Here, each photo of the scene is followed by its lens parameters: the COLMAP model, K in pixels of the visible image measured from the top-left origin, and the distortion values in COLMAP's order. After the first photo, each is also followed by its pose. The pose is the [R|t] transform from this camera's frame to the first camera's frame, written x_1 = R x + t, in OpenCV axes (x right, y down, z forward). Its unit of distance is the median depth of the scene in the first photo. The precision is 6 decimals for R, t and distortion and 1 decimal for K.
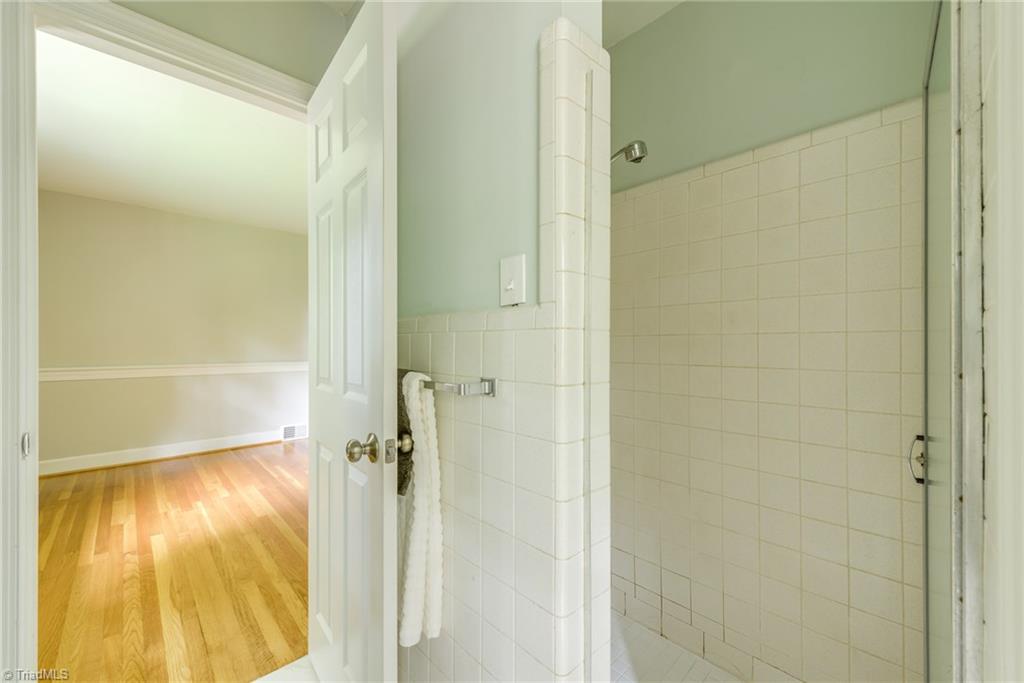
lens RADIAL K [[408.3, 0, 512.5], [0, 408.3, 339.9], [0, 0, 1]] dist [0.003960, 0.000026]
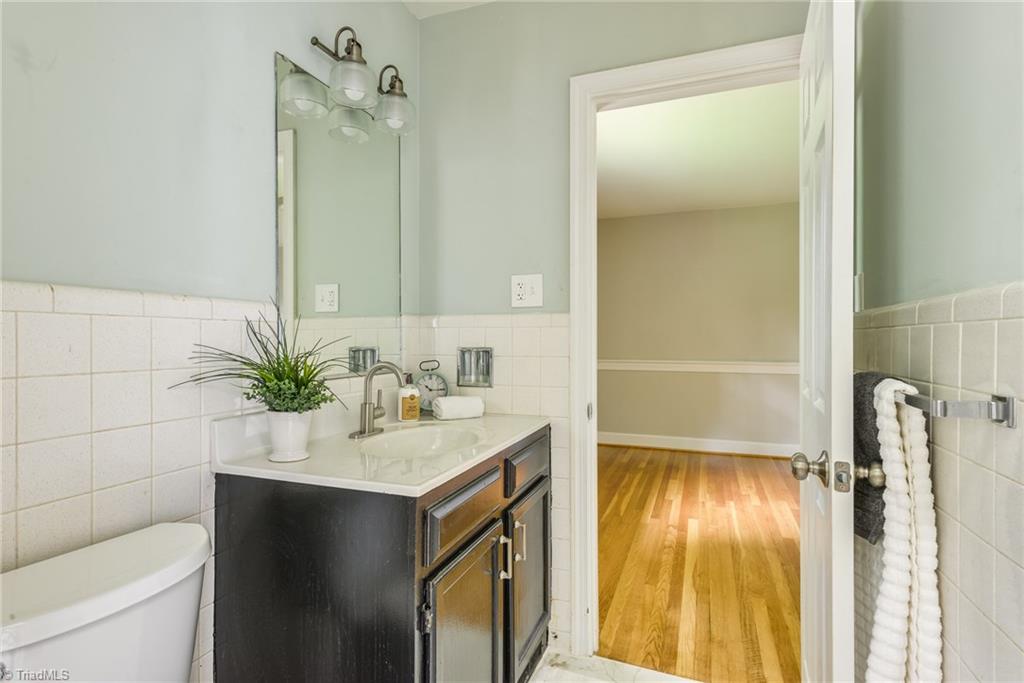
lens RADIAL K [[508.5, 0, 515.2], [0, 508.5, 341.0], [0, 0, 1]] dist [-0.006987, -0.000888]
pose [[0.435855, 0.003828, -0.900009, 0.136966], [0.003432, 0.999977, 0.005915, 0.002069], [0.900010, -0.005667, 0.435832, 0.007975]]
